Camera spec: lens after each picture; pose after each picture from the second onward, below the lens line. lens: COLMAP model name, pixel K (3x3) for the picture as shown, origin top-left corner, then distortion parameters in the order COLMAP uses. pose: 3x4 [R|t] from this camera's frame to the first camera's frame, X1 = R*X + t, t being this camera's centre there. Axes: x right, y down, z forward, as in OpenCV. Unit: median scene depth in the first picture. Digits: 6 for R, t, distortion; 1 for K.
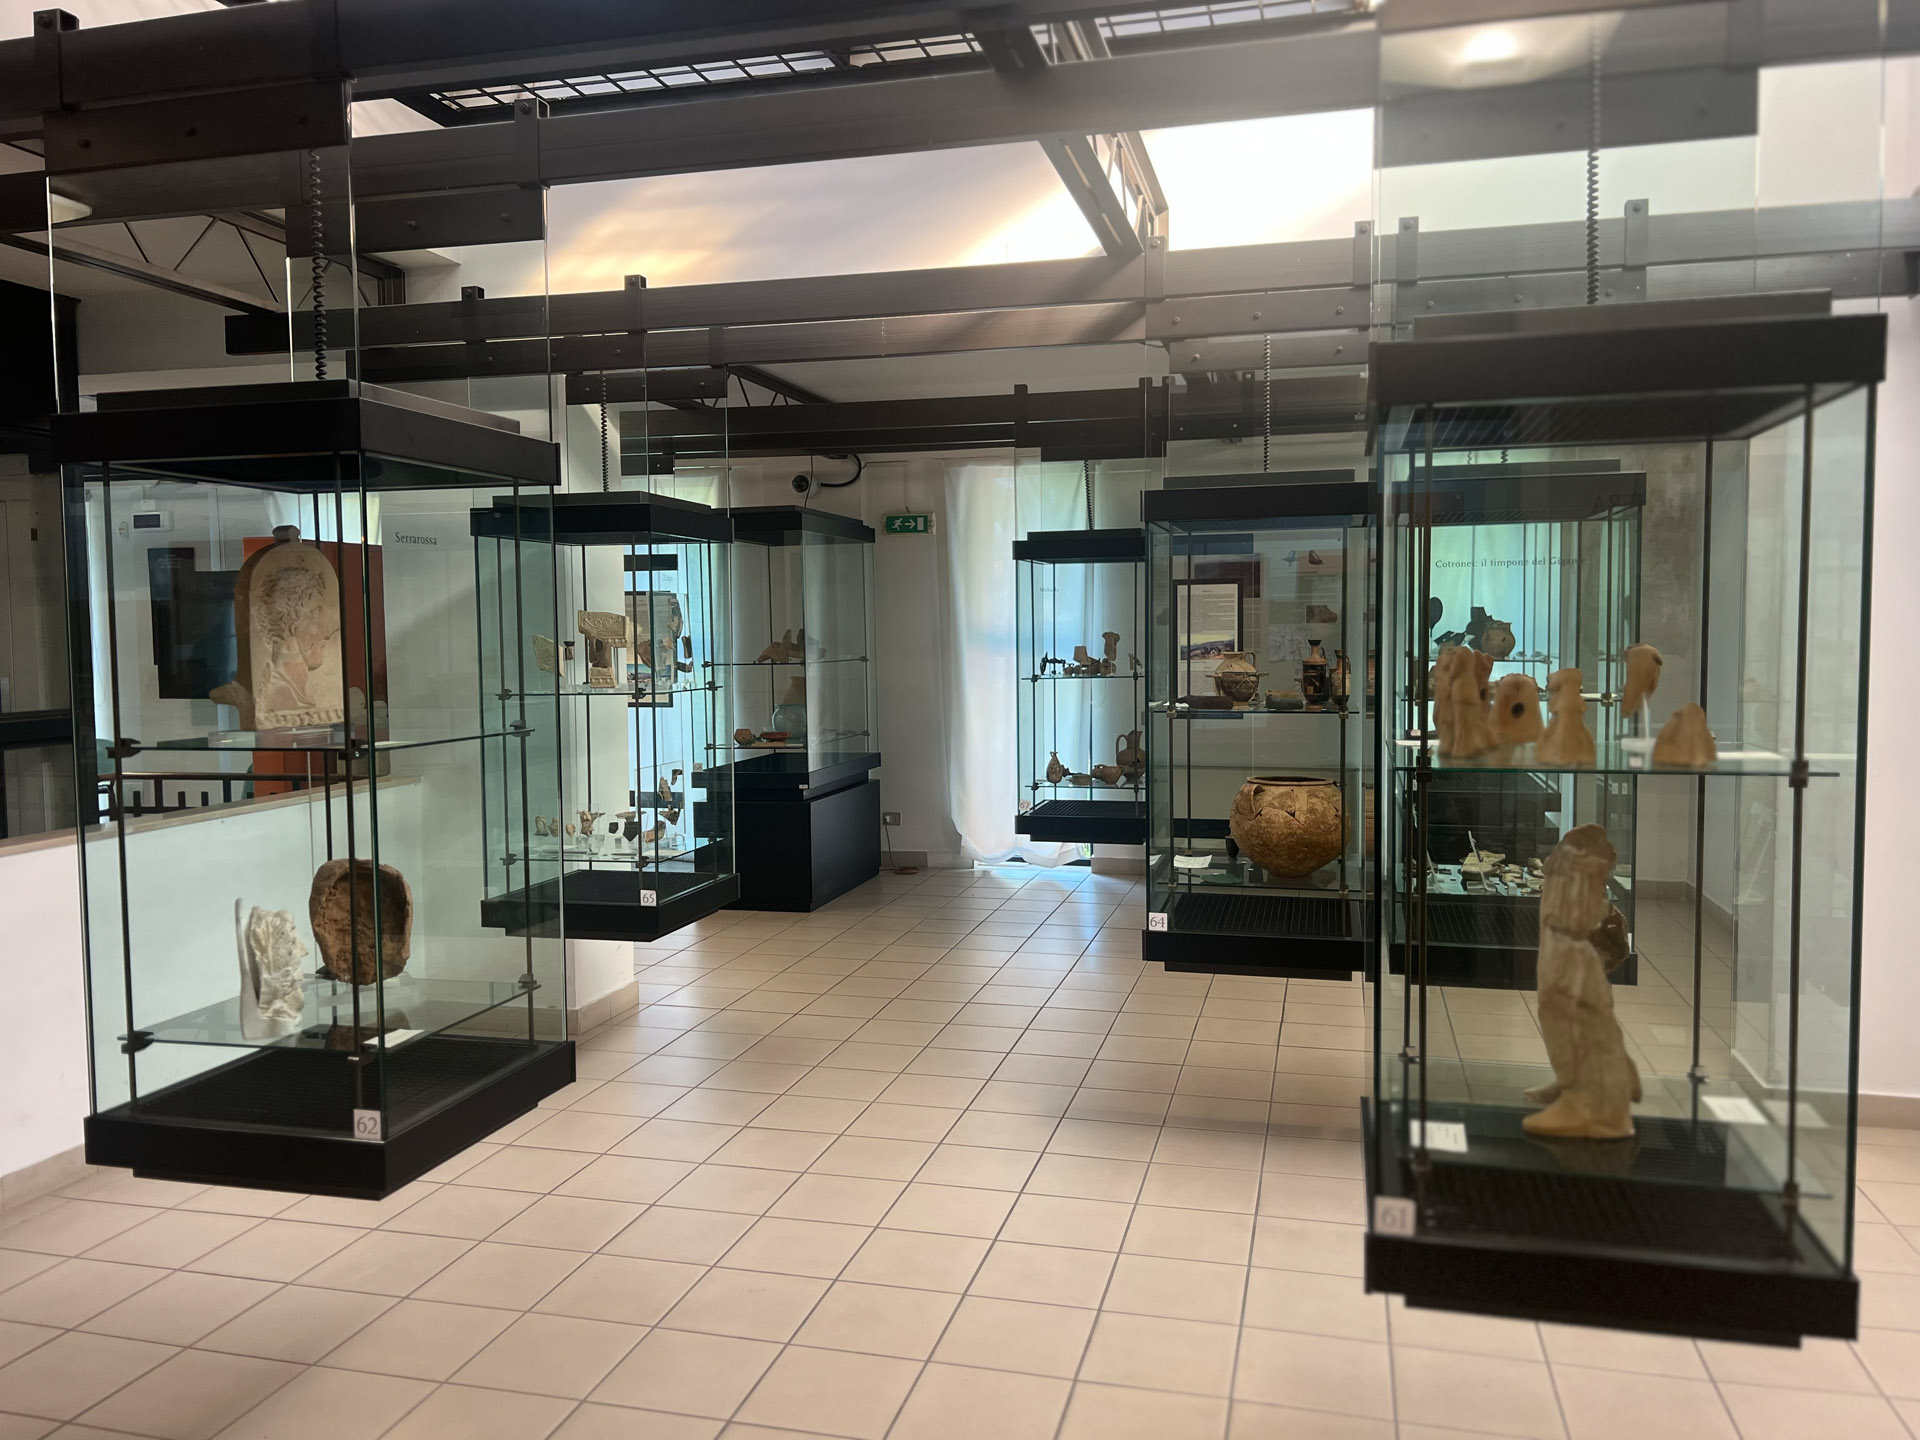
lens RADIAL K [[1451.8, 0, 955.7], [0, 1451.8, 721.7], [0, 0, 1]] dist [0.026501, -0.022152]
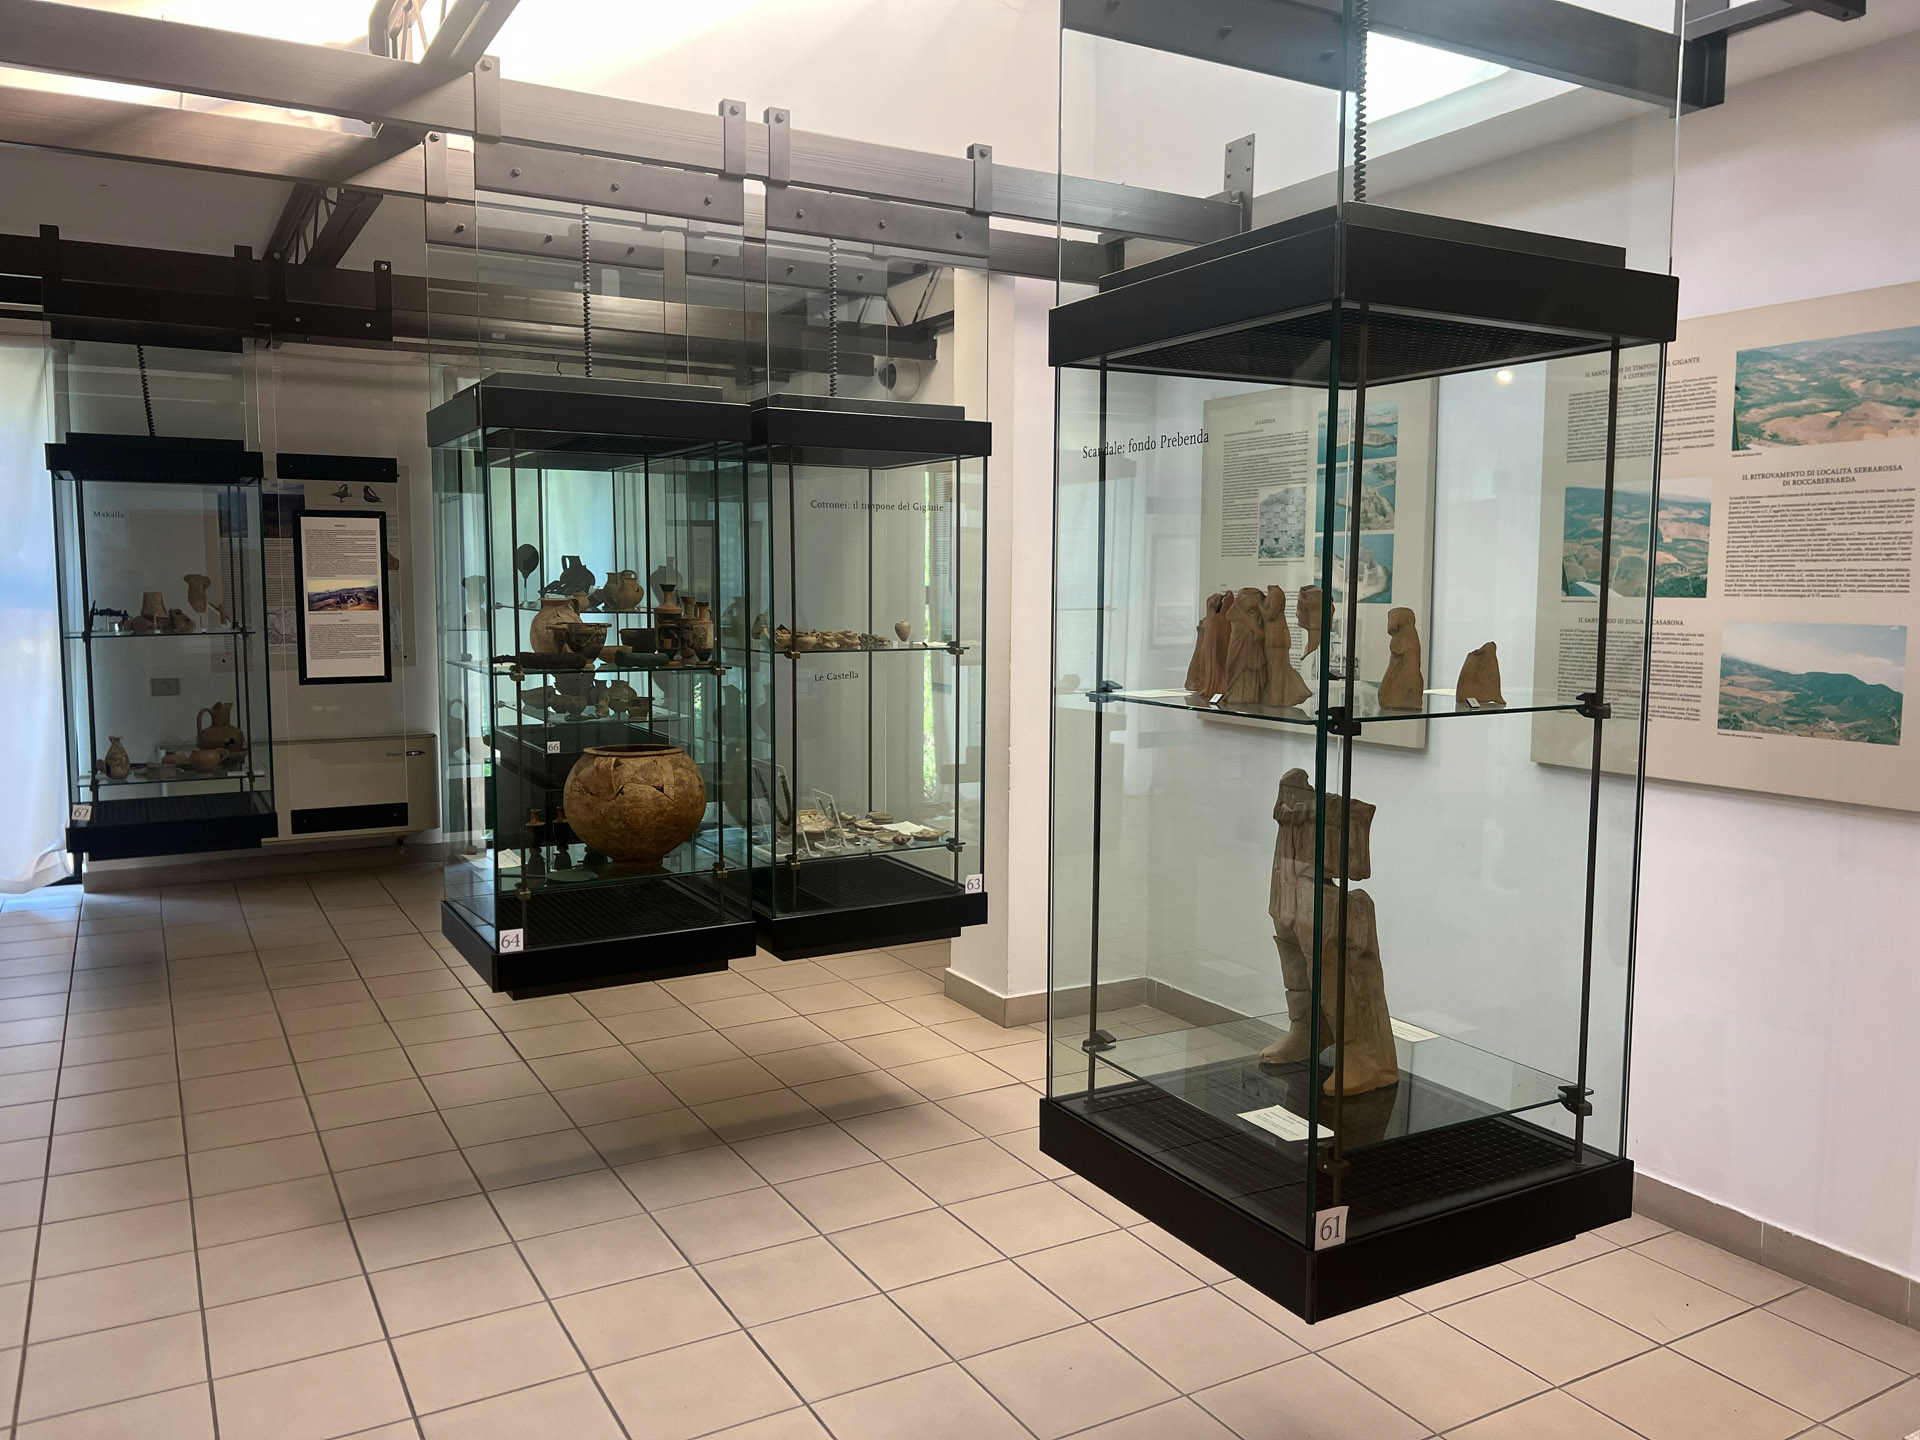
lens RADIAL K [[1451.8, 0, 962.4], [0, 1451.8, 715.5], [0, 0, 1]] dist [0.026501, -0.022152]
pose [[0.710387, -0.053539, 0.701772, -0.235352], [0.035445, 0.998559, 0.040300, -0.007214], [-0.702918, -0.003754, 0.711261, 0.266471]]
